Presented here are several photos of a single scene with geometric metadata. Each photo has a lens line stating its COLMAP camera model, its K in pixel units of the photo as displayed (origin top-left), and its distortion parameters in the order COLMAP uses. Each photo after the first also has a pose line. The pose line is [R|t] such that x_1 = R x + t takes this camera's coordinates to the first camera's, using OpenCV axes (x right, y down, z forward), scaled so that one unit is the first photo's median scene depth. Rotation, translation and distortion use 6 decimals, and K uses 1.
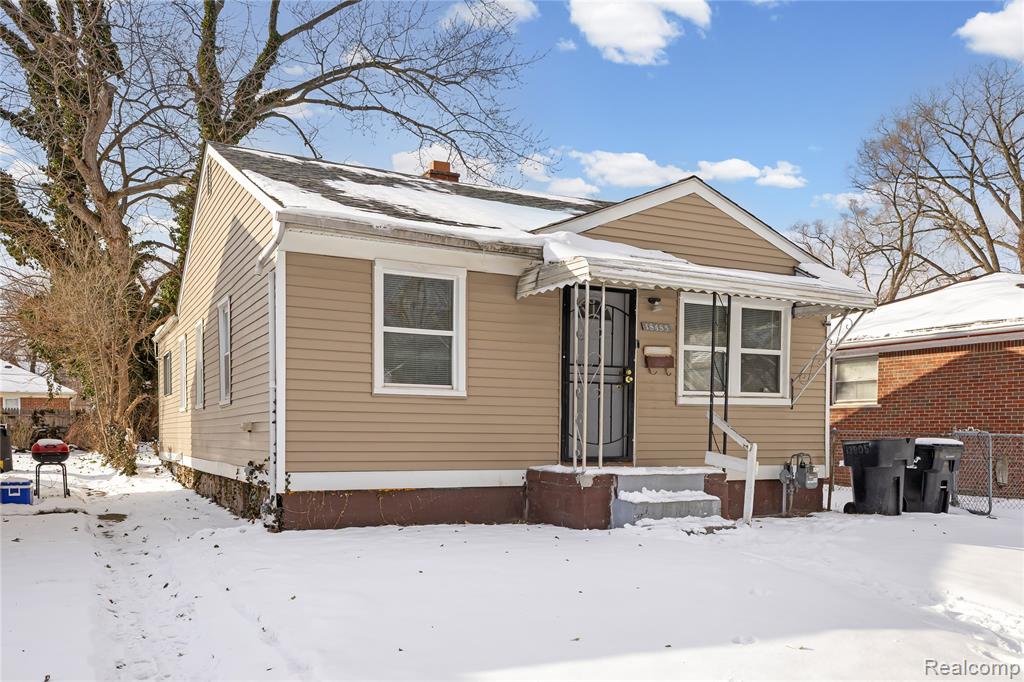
lens RADIAL K [[866.6, 0, 511.8], [0, 866.6, 341.7], [0, 0, 1]] dist [0.007864, -0.001687]
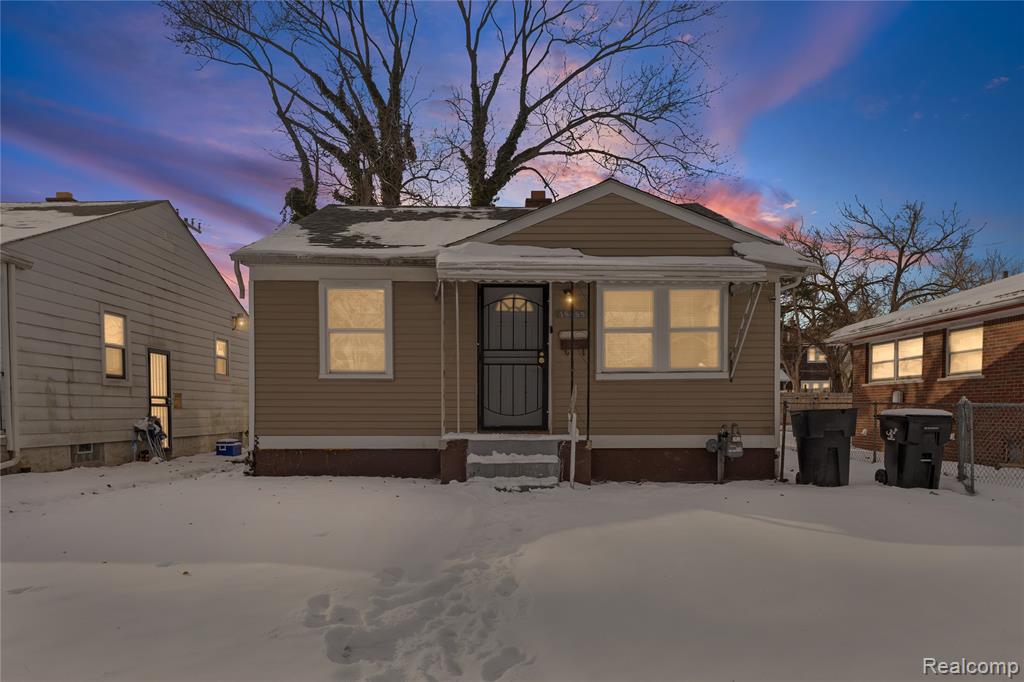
lens RADIAL K [[696.6, 0, 511.7], [0, 696.6, 341.1], [0, 0, 1]] dist [-0.000252, 0.002163]
pose [[0.893691, -0.051456, -0.445722, 0.516404], [0.053332, 0.998542, -0.008342, 0.022812], [0.445502, -0.016316, 0.895132, 0.134524]]
